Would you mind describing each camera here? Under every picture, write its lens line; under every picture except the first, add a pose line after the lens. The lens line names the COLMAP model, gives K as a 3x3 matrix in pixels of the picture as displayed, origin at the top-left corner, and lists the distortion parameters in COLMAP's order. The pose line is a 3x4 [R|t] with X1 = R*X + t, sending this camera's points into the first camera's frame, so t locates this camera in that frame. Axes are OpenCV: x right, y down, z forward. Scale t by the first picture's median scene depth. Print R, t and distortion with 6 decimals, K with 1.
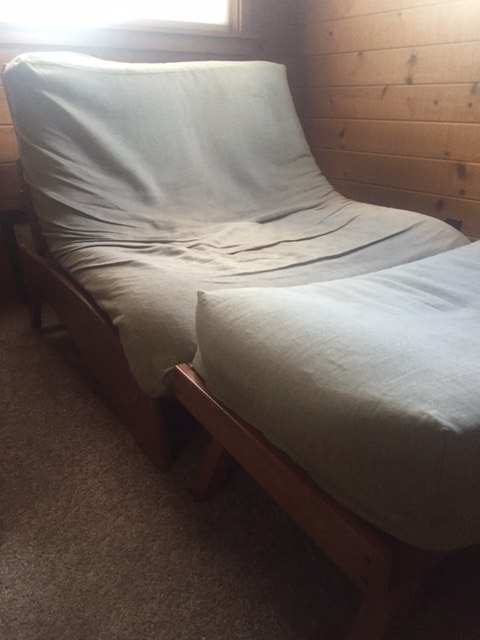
lens RADIAL K [[559.4, 0, 240.0], [0, 559.4, 320.0], [0, 0, 1]] dist [0.086354, -0.125902]
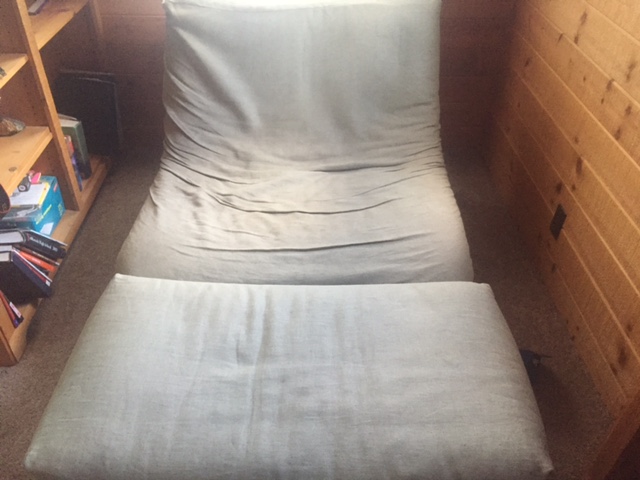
lens RADIAL K [[559.4, 0, 319.4], [0, 559.4, 236.8], [0, 0, 1]] dist [0.086354, -0.125902]
pose [[0.834260, 0.360096, -0.417542, 0.575608], [-0.225046, 0.913712, 0.338355, -0.460847], [0.503353, -0.188310, 0.843312, 0.024014]]
